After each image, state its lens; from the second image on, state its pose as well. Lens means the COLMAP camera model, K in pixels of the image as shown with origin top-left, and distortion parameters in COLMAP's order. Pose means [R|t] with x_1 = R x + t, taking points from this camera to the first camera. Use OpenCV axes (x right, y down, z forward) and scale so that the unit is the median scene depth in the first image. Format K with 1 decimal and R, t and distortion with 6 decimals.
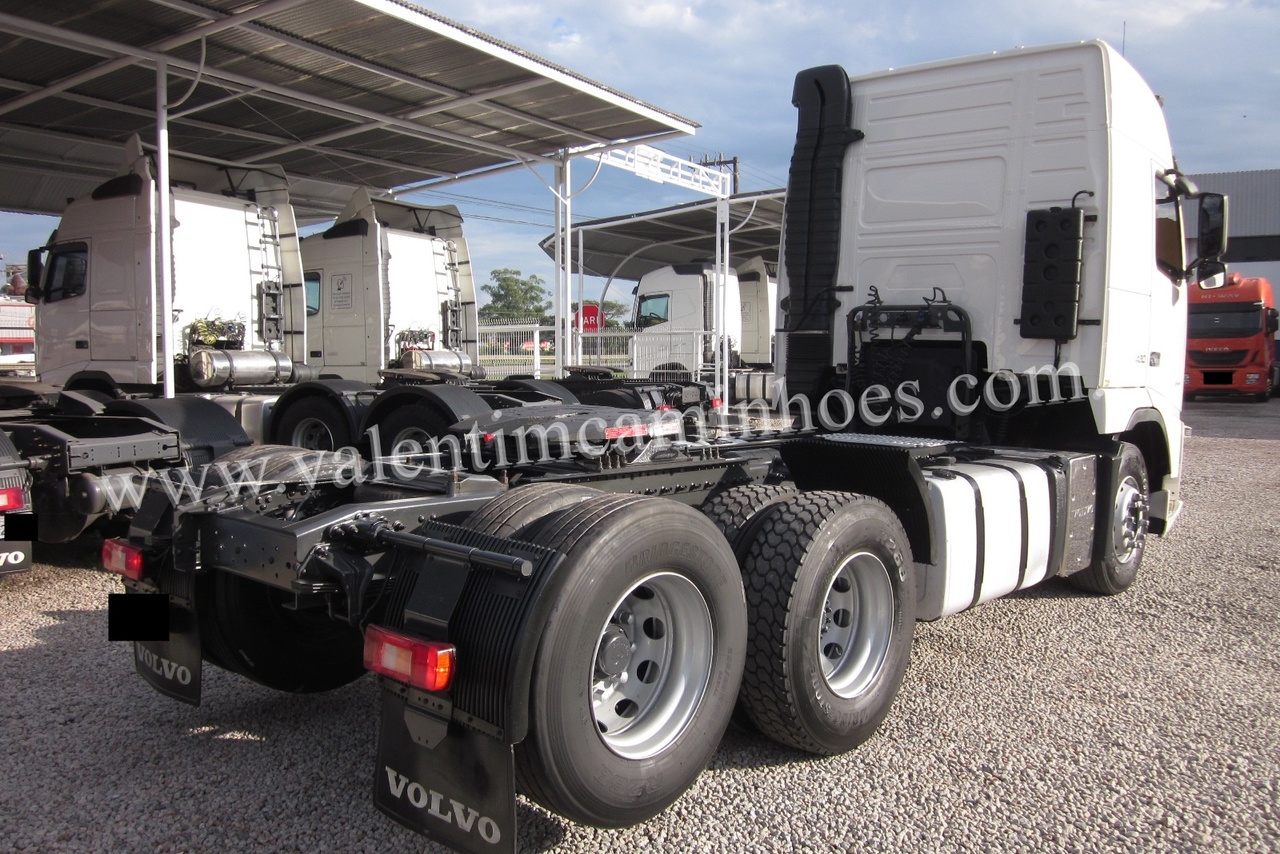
lens RADIAL K [[1064.9, 0, 640.0], [0, 1064.9, 427.0], [0, 0, 1]] dist [-0.038943, 0.004677]
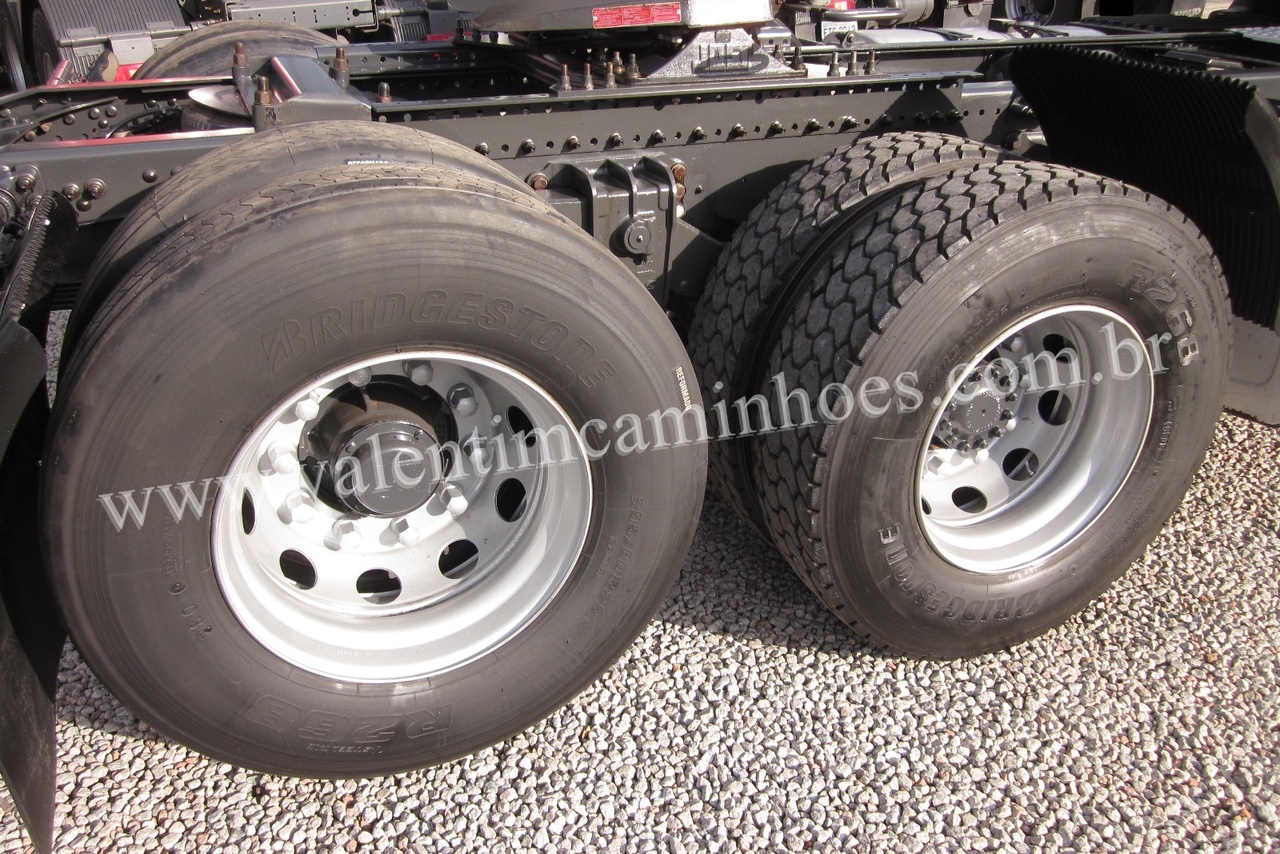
lens RADIAL K [[1064.9, 0, 640.0], [0, 1064.9, 427.0], [0, 0, 1]] dist [-0.038943, 0.004677]
pose [[0.899061, 0.185730, -0.396476, 0.230339], [-0.019787, 0.921874, 0.386984, -0.010240], [0.437375, -0.340078, 0.832496, 0.504624]]
